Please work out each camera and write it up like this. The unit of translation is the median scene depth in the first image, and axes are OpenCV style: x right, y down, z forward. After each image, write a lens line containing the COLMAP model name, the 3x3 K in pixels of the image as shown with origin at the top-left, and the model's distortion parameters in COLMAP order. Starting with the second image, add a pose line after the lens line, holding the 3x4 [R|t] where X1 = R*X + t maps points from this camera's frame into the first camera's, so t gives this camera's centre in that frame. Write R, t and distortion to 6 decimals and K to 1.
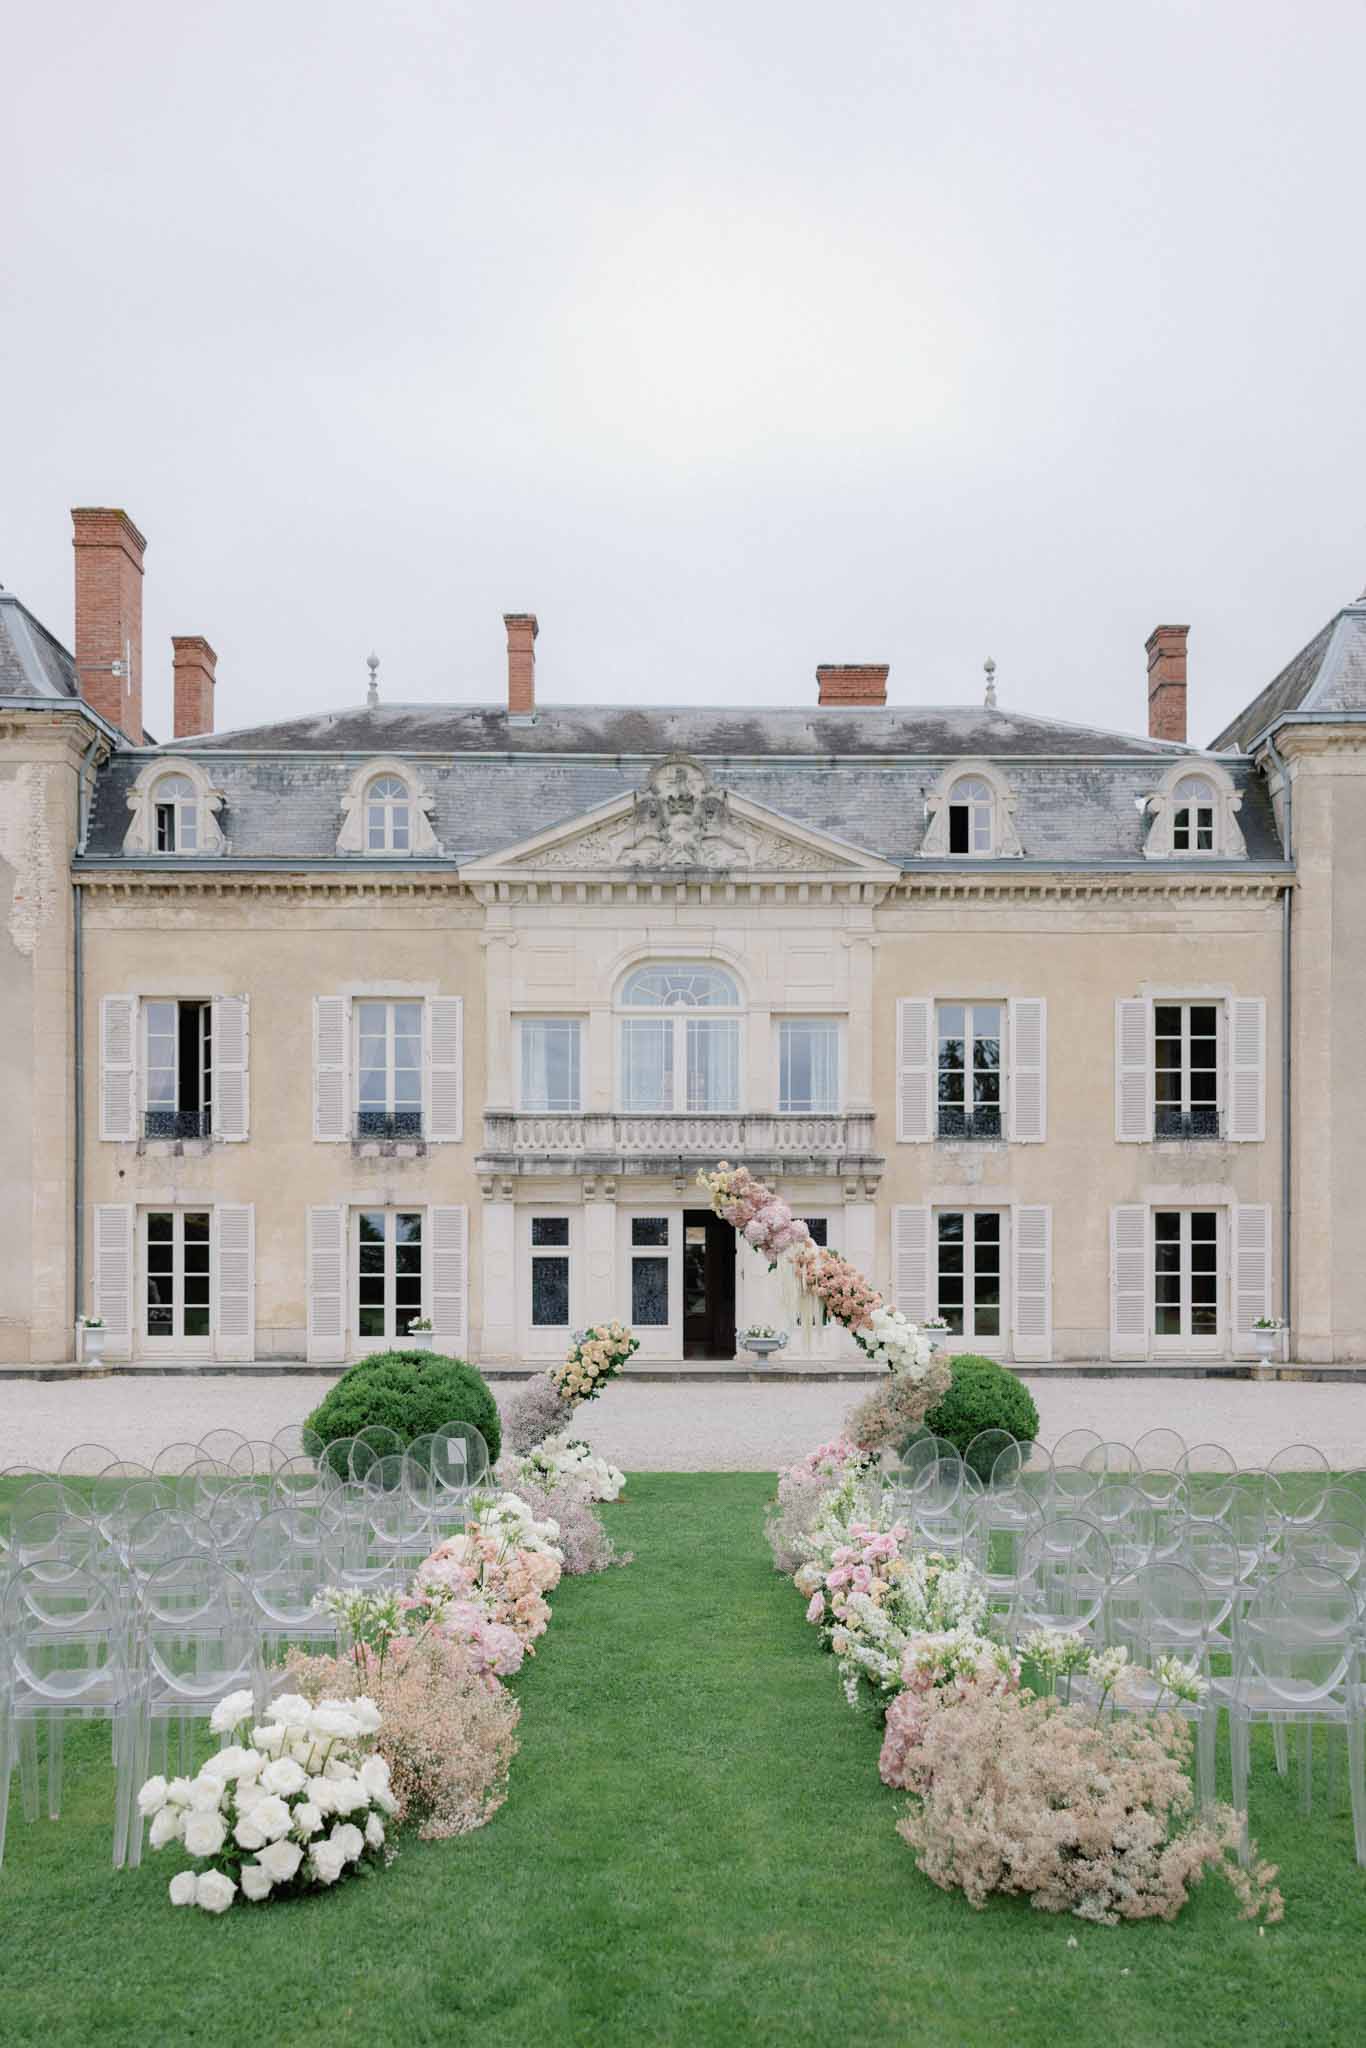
lens RADIAL K [[2619.9, 0, 837.1], [0, 2619.9, 1296.4], [0, 0, 1]] dist [-0.014746, -0.009612]
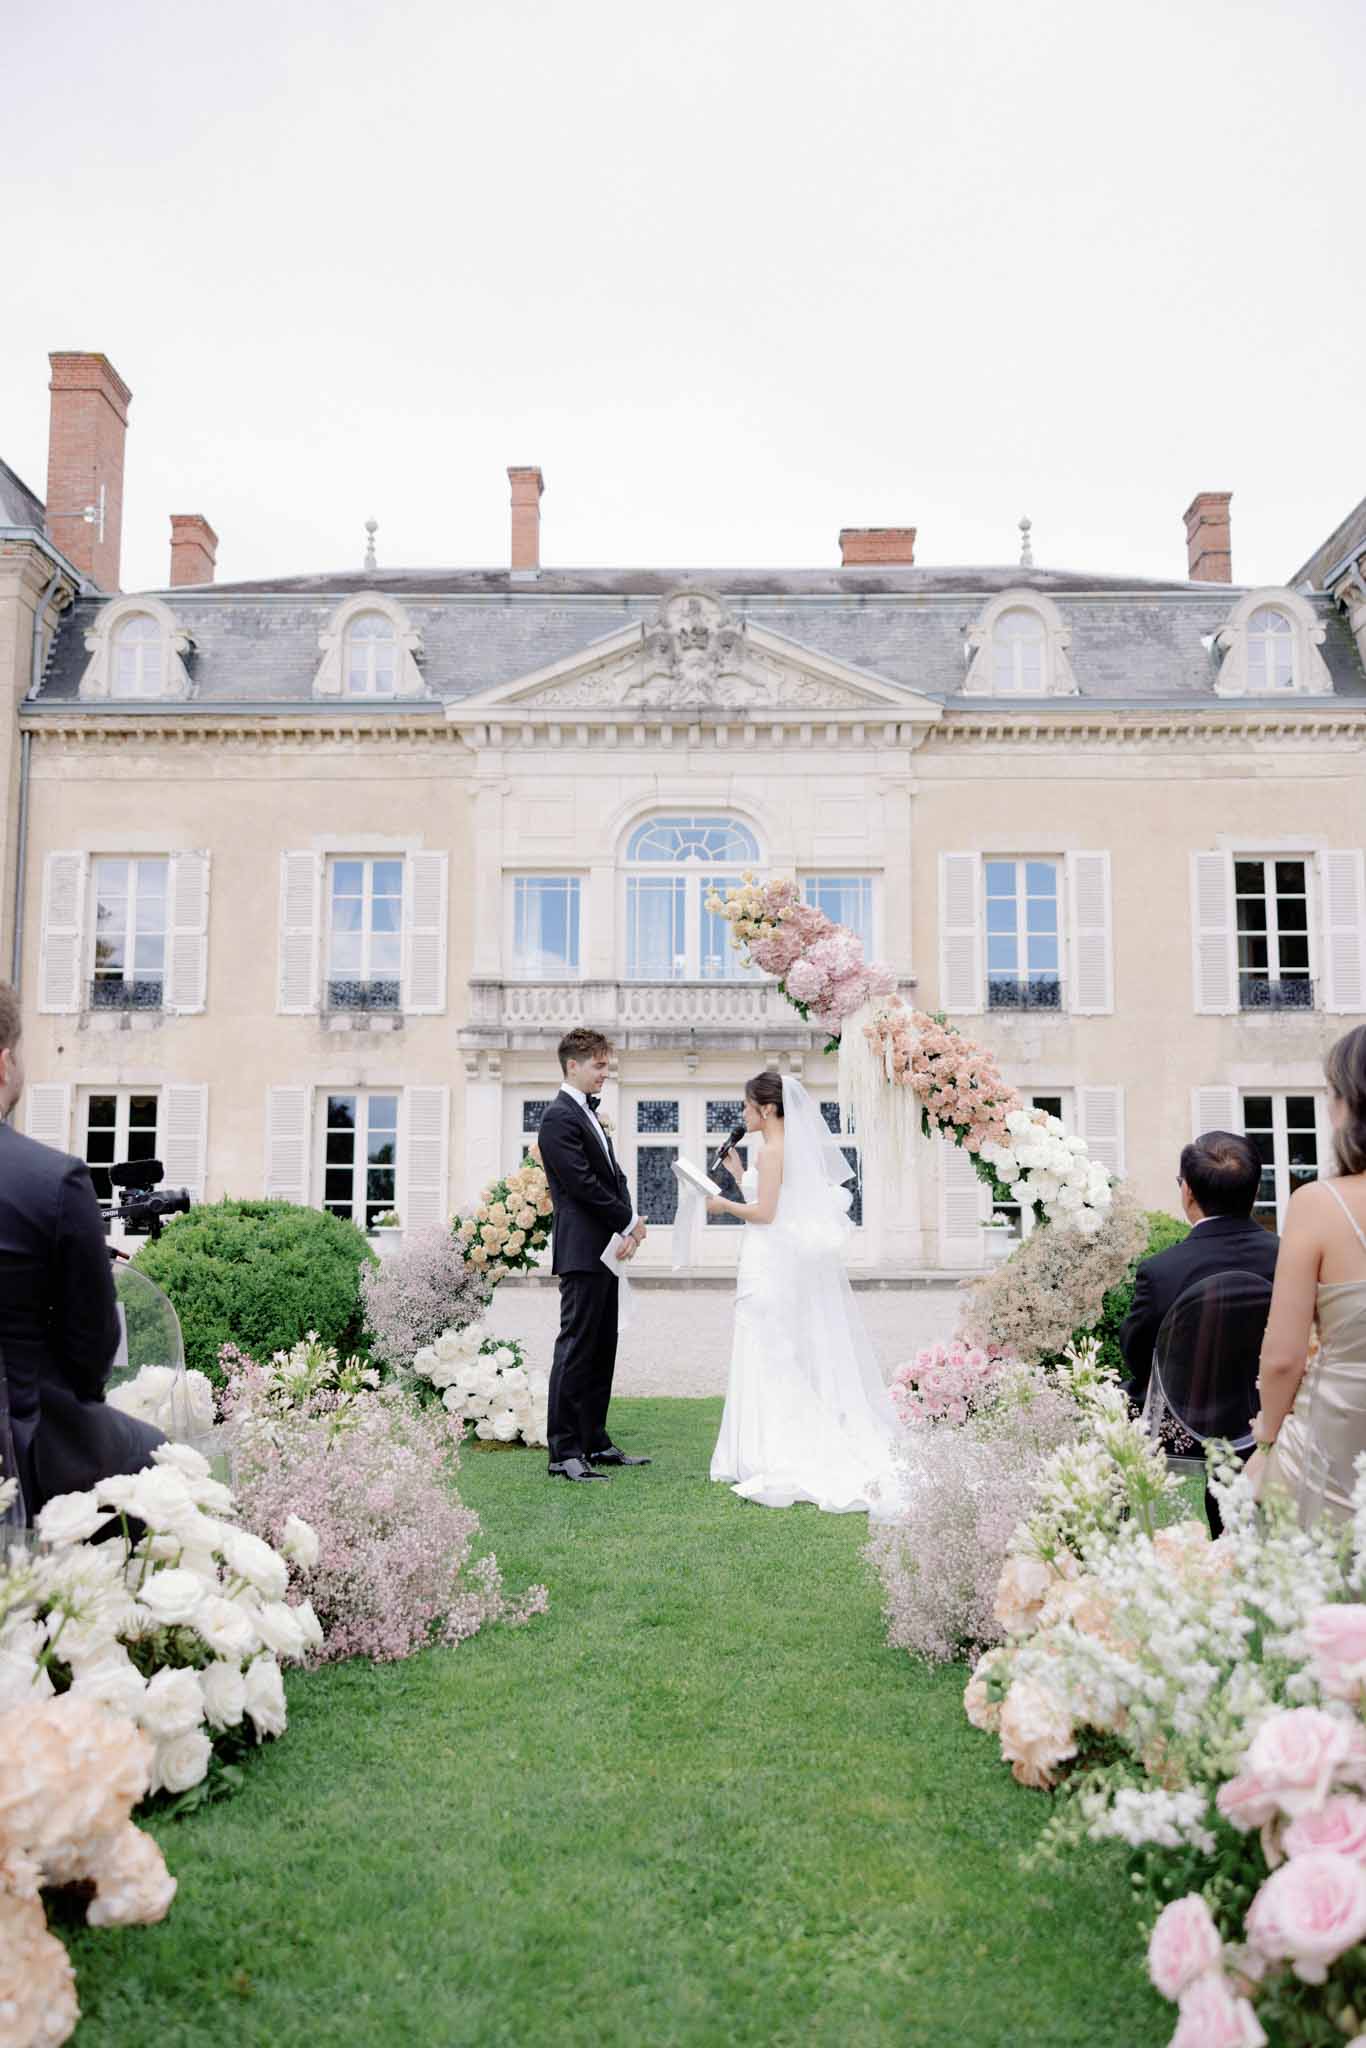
lens RADIAL K [[1817.8, 0, 683.0], [0, 1817.8, 1024.0], [0, 0, 1]] dist [-0.002555, -0.002178]
pose [[0.997390, -0.007340, -0.071825, -0.019735], [-0.002579, 0.990563, -0.137033, 0.027649], [0.072153, 0.136861, 0.987959, 0.402912]]
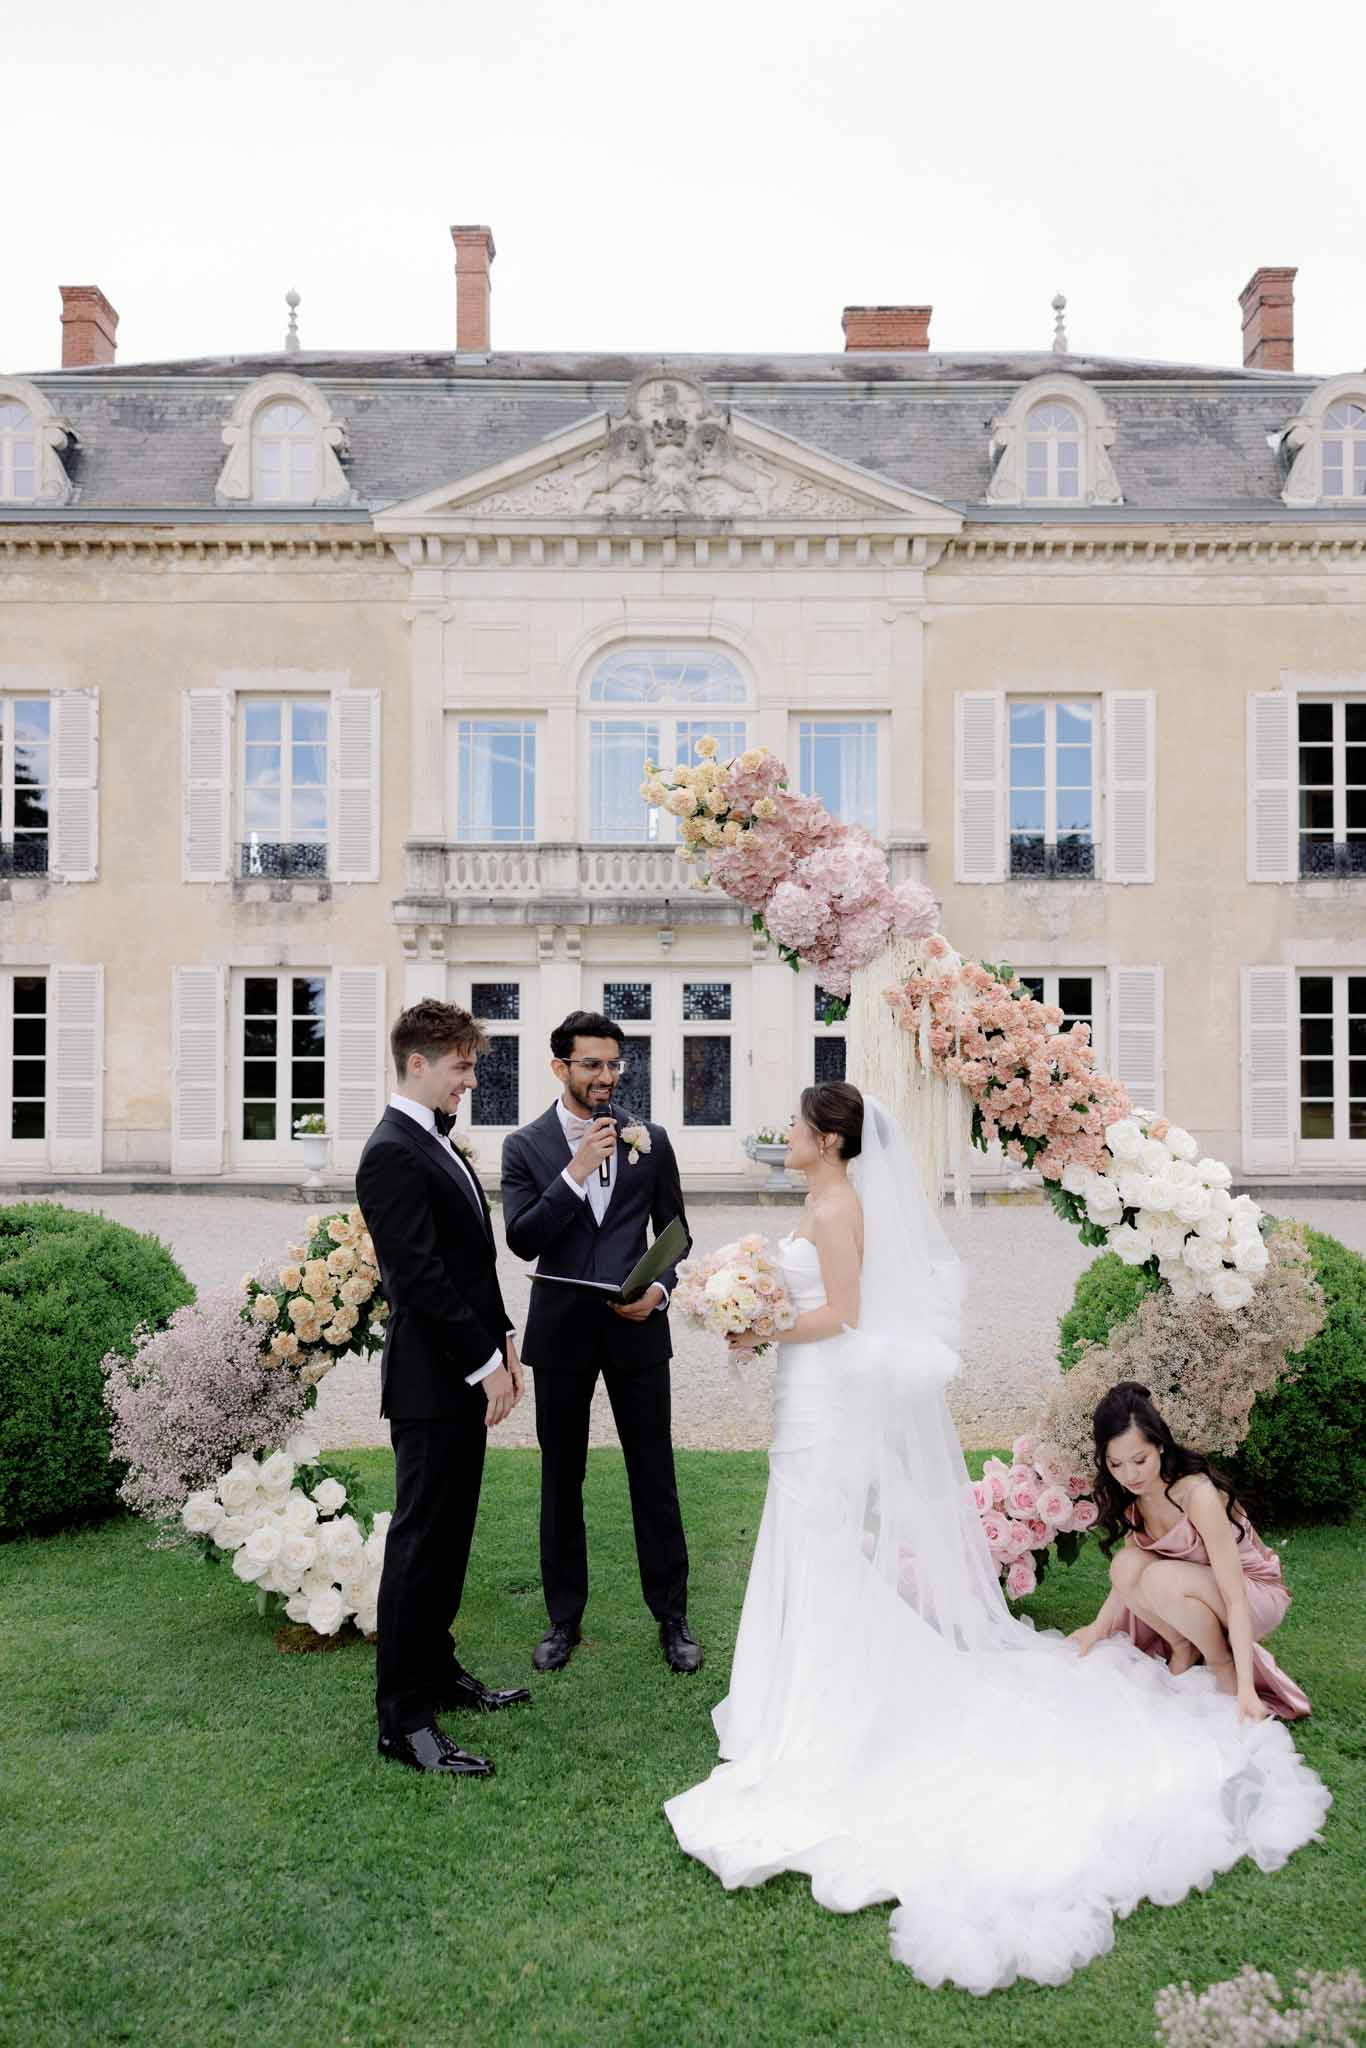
lens RADIAL K [[1733.9, 0, 706.3], [0, 1733.9, 1033.7], [0, 0, 1]] dist [-0.000226, 0.000380]
pose [[0.998264, -0.000001, -0.058892, -0.019660], [-0.001851, 0.999506, -0.031384, 0.000263], [0.058863, 0.031438, 0.997771, 0.507602]]
